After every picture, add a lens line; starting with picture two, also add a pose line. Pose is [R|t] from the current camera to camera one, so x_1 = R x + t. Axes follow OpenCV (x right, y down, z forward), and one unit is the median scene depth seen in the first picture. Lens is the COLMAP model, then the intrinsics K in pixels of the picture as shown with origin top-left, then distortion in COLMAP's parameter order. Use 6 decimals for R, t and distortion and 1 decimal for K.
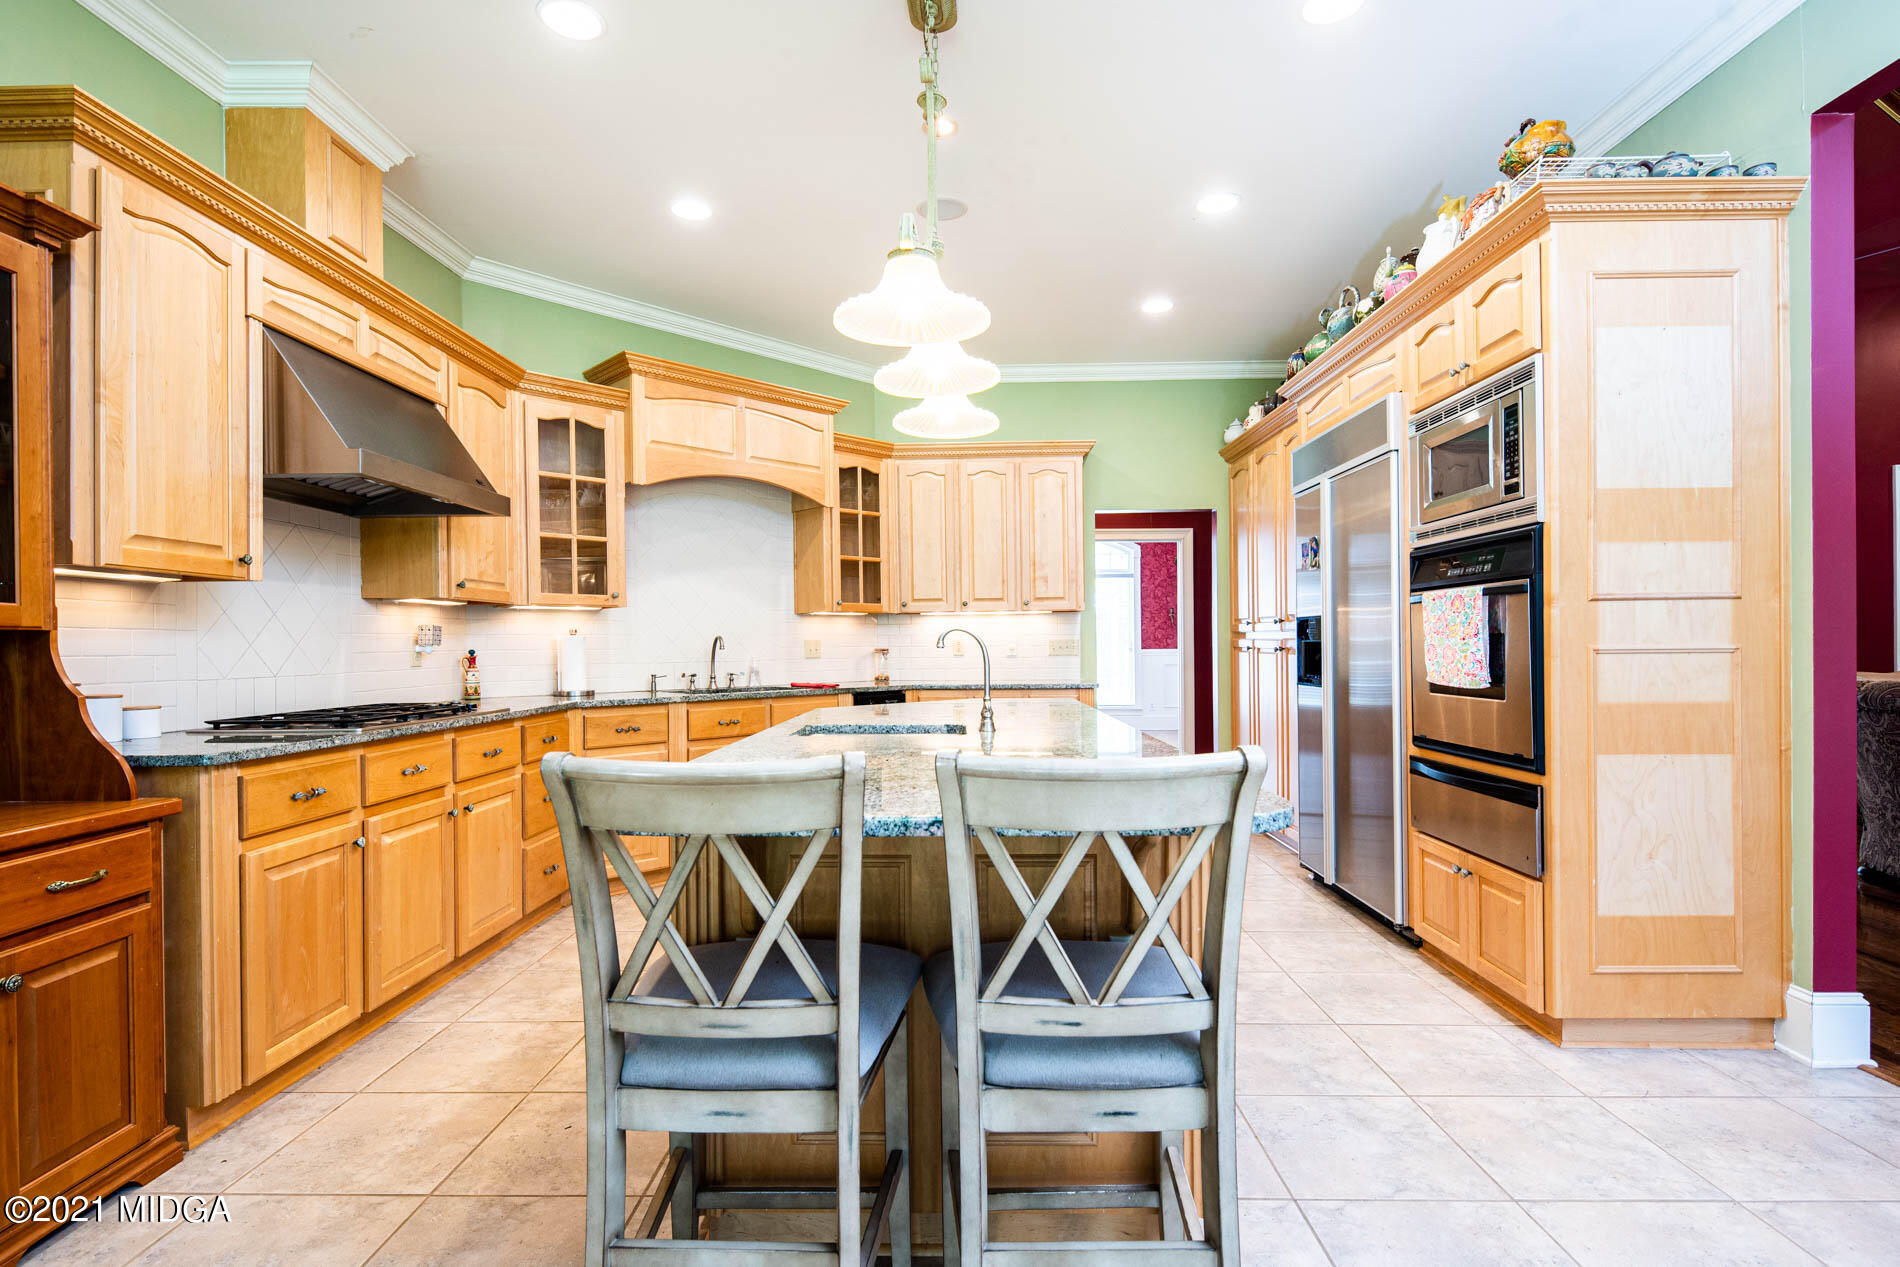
lens RADIAL K [[925.0, 0, 949.3], [0, 925.0, 642.3], [0, 0, 1]] dist [0.006131, -0.003244]
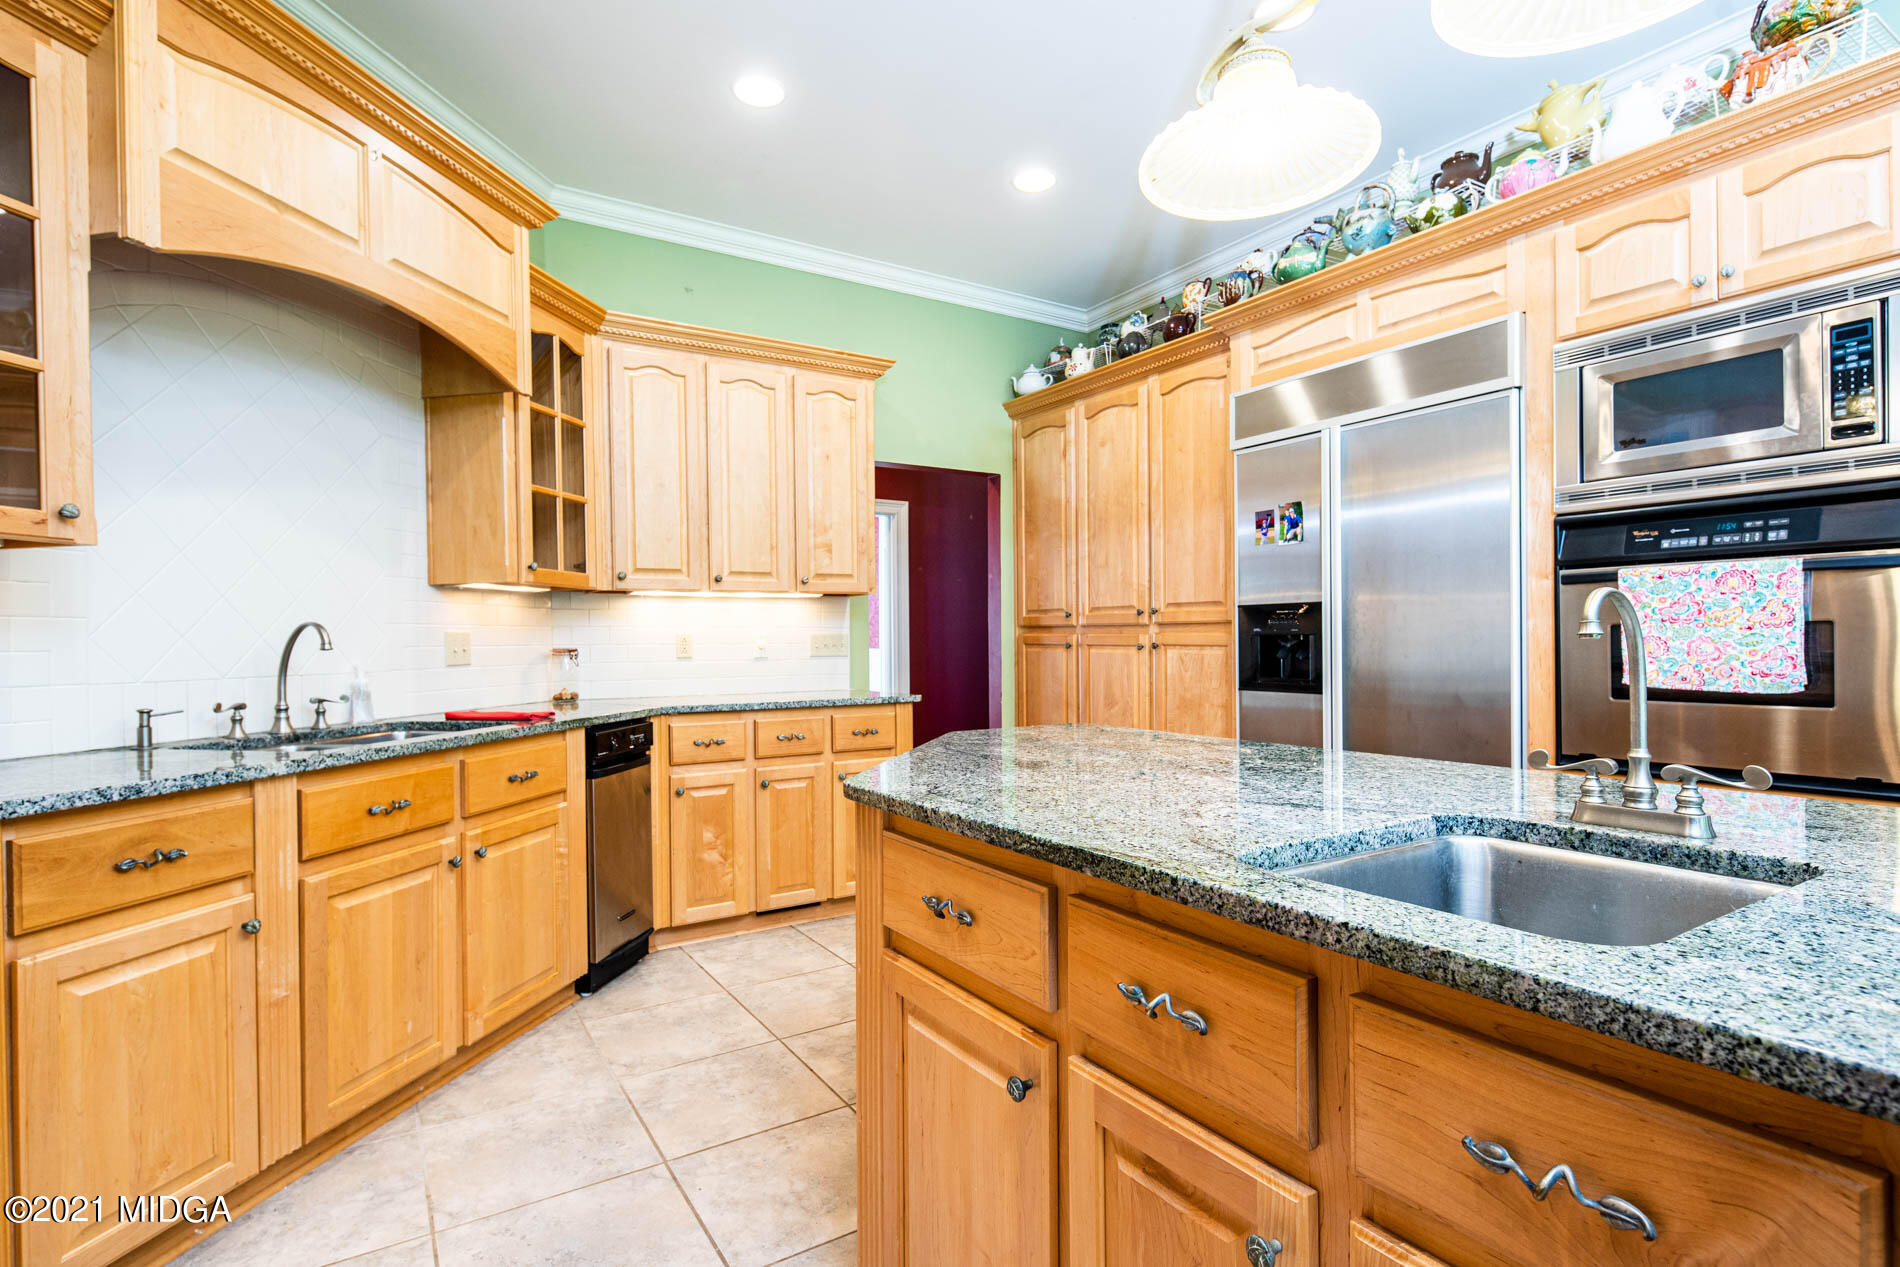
lens RADIAL K [[925.0, 0, 945.8], [0, 925.0, 642.6], [0, 0, 1]] dist [0.006131, -0.003244]
pose [[0.835082, -0.001628, 0.550123, -0.222439], [0.001688, 0.999998, 0.000396, 0.003580], [-0.550123, 0.000598, 0.835084, 0.392152]]
